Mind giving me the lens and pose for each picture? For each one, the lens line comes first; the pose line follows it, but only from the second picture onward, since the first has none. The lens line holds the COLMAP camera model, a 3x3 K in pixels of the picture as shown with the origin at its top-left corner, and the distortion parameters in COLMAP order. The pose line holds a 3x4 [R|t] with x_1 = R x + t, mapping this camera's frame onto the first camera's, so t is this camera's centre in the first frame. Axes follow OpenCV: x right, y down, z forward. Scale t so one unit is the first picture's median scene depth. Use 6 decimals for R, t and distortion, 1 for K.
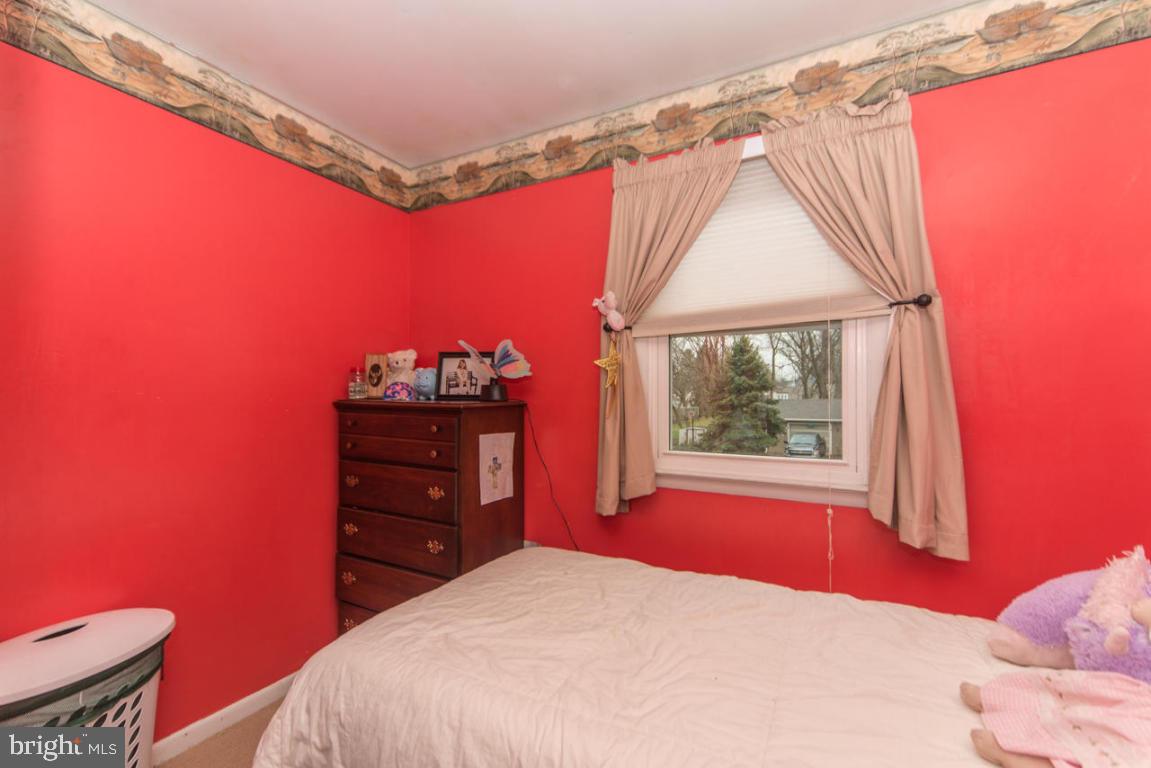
lens RADIAL K [[490.6, 0, 576.9], [0, 490.6, 388.0], [0, 0, 1]] dist [0.001084, -0.000073]
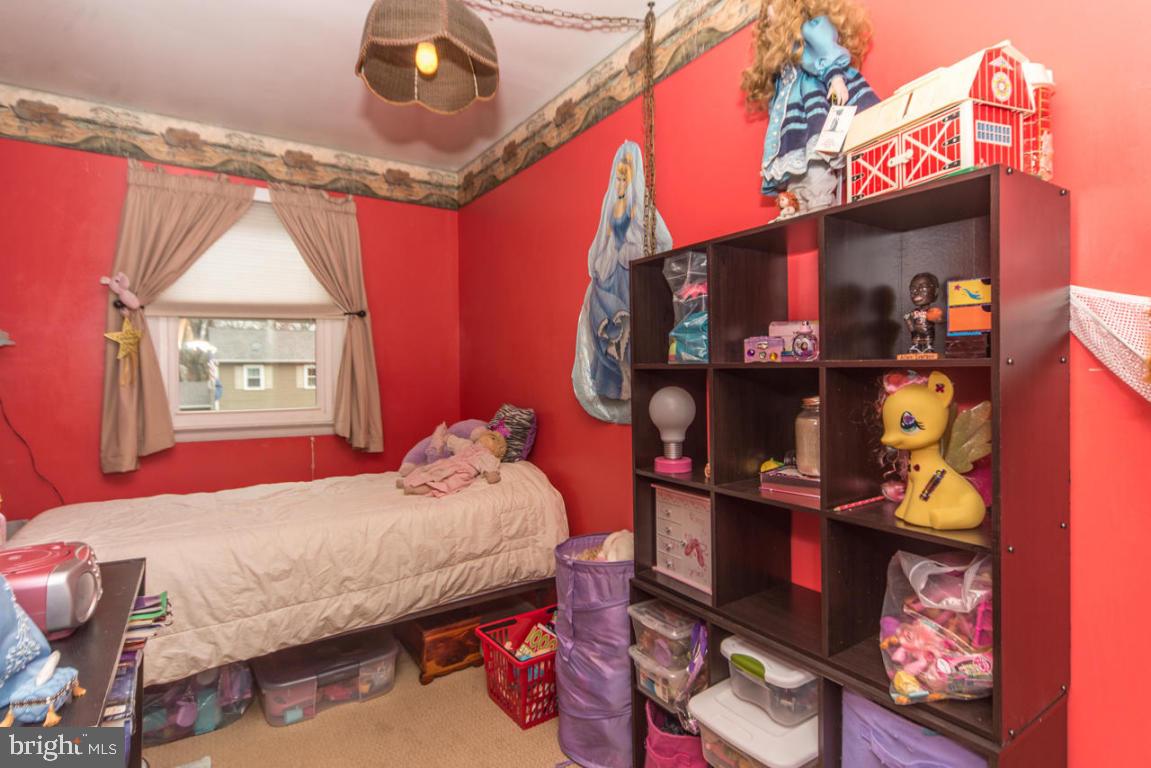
lens RADIAL K [[584.2, 0, 574.5], [0, 584.2, 384.2], [0, 0, 1]] dist [0.002676, -0.000887]
pose [[0.476227, -0.008763, 0.879279, -0.644406], [0.006906, 0.999957, 0.006225, 0.058464], [-0.879295, 0.003108, 0.476267, -0.564833]]
